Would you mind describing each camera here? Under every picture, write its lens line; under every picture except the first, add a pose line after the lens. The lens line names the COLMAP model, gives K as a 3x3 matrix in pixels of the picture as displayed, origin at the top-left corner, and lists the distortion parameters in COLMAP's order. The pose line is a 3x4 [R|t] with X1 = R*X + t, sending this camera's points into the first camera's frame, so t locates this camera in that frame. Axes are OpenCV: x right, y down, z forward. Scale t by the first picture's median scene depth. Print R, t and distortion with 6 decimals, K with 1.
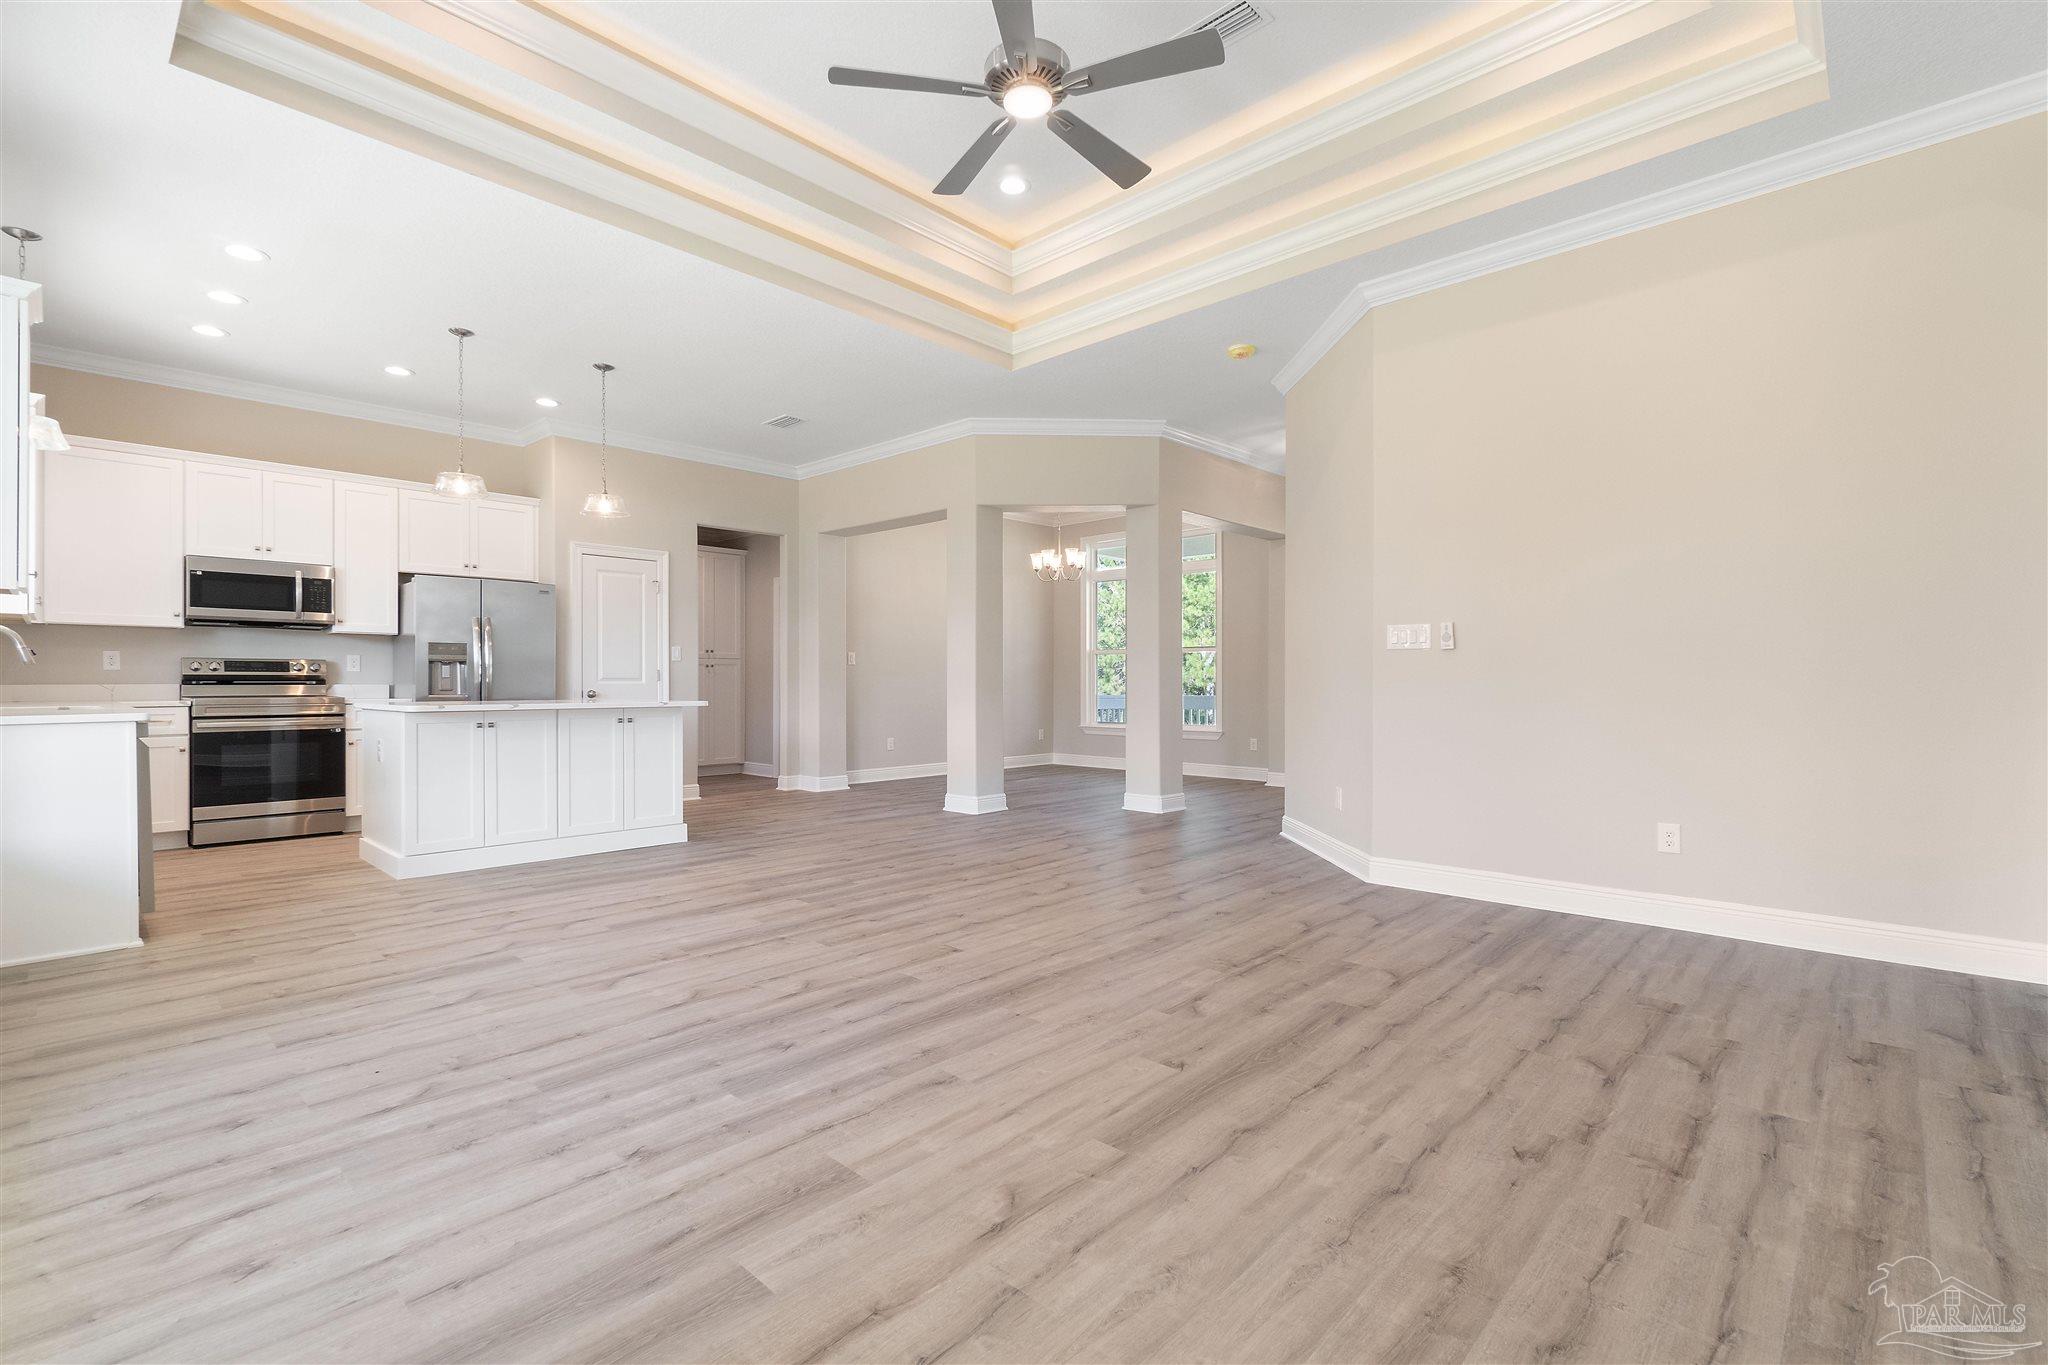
lens RADIAL K [[907.6, 0, 1027.2], [0, 907.6, 676.7], [0, 0, 1]] dist [0.001903, 0.000197]
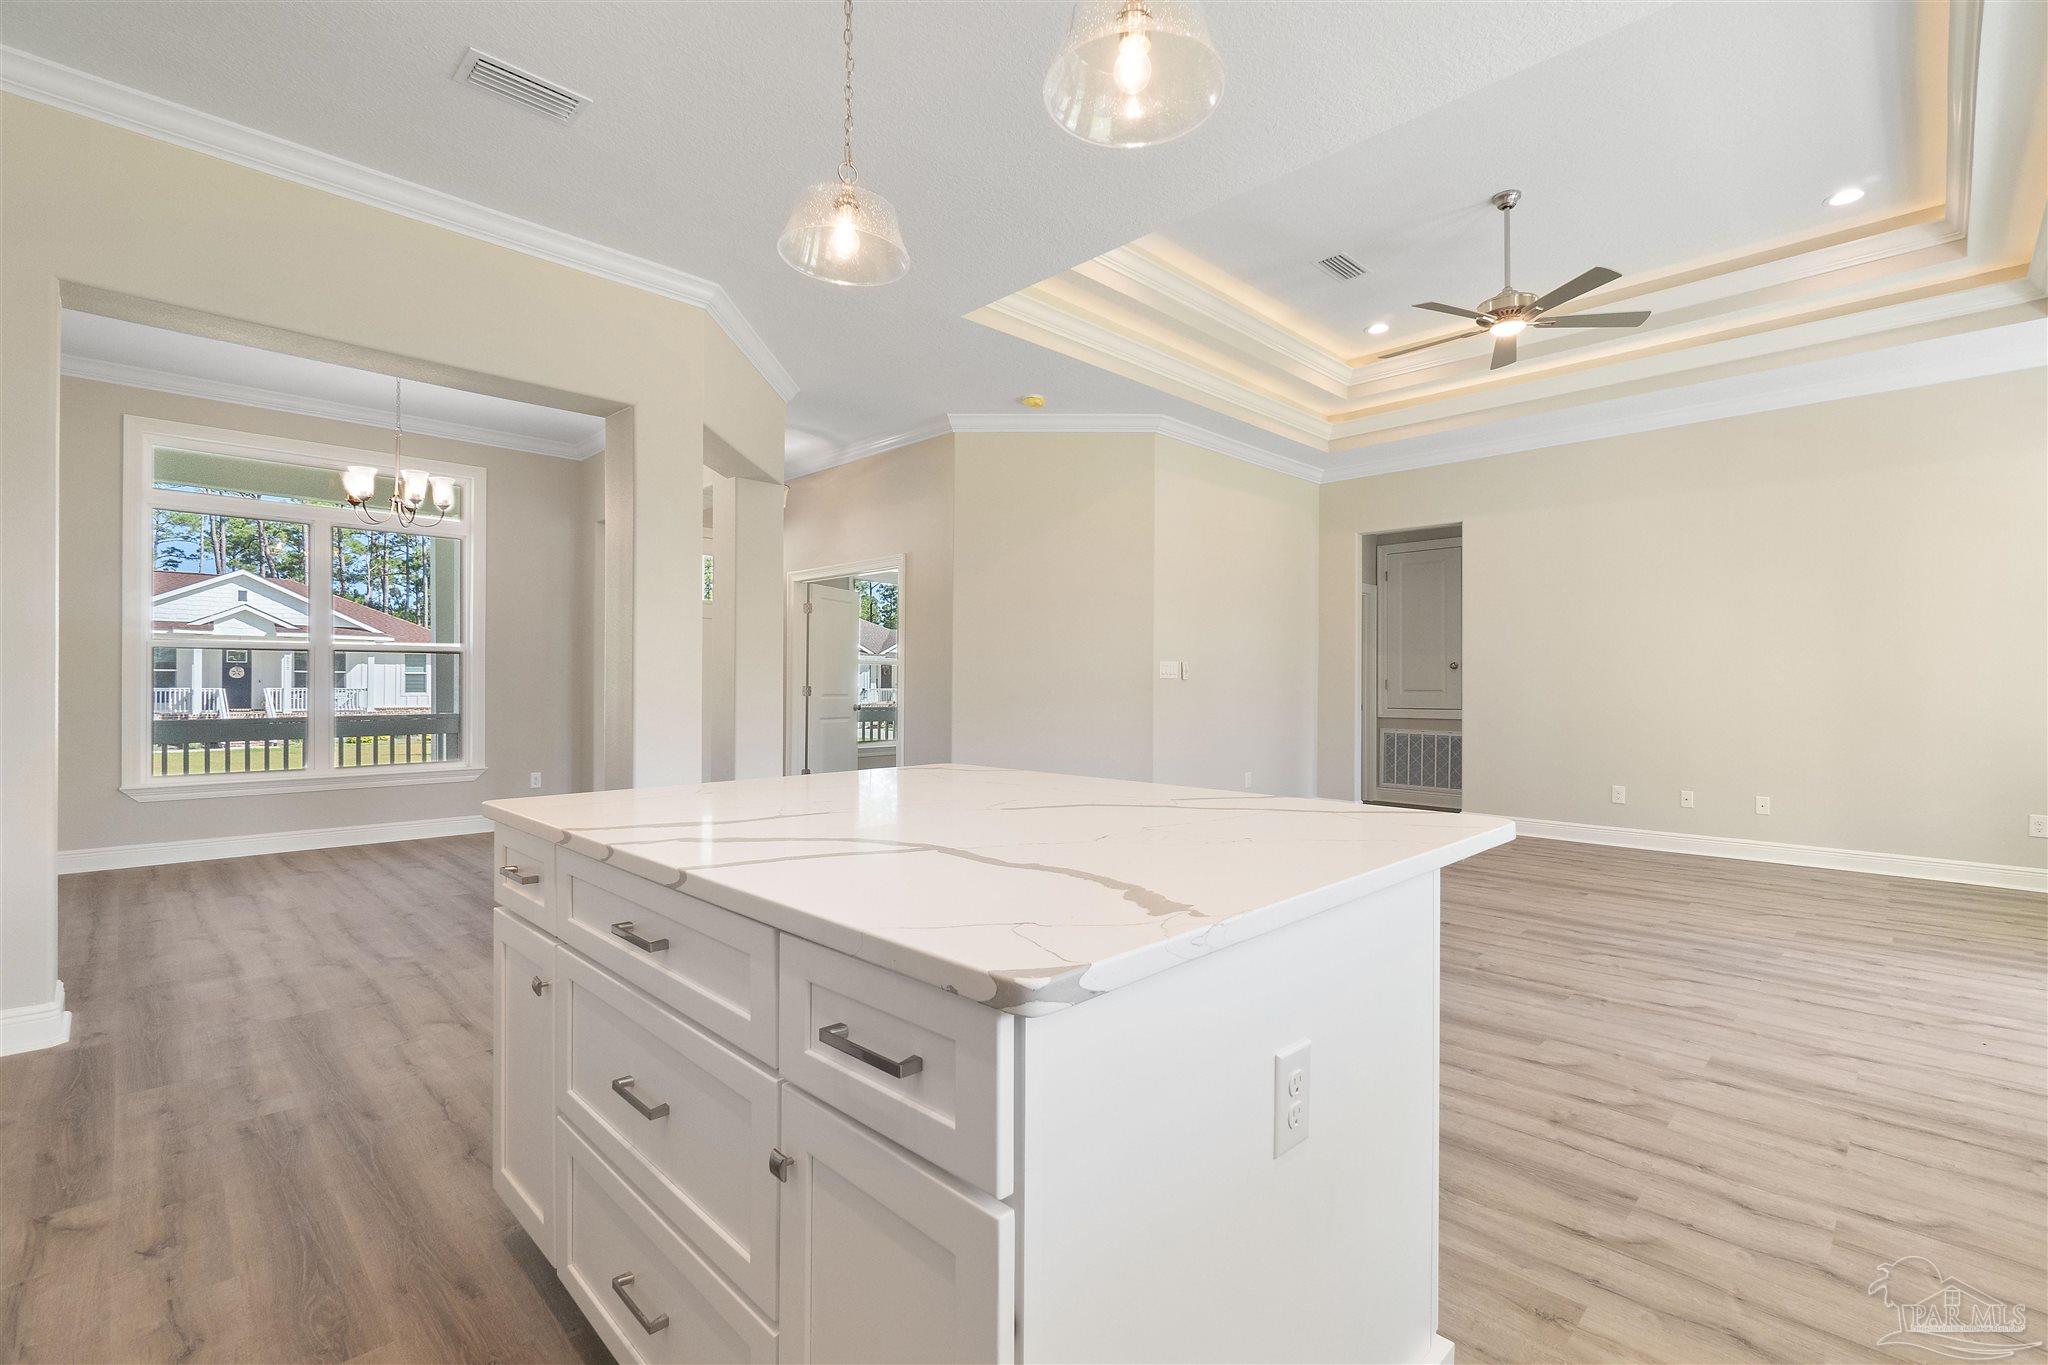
lens RADIAL K [[907.6, 0, 1026.7], [0, 907.6, 691.2], [0, 0, 1]] dist [0.001903, 0.000197]
pose [[0.033930, -0.004363, 0.999415, -1.557227], [-0.008203, 0.999956, 0.004644, -0.025030], [-0.999391, -0.008356, 0.033893, 1.770031]]
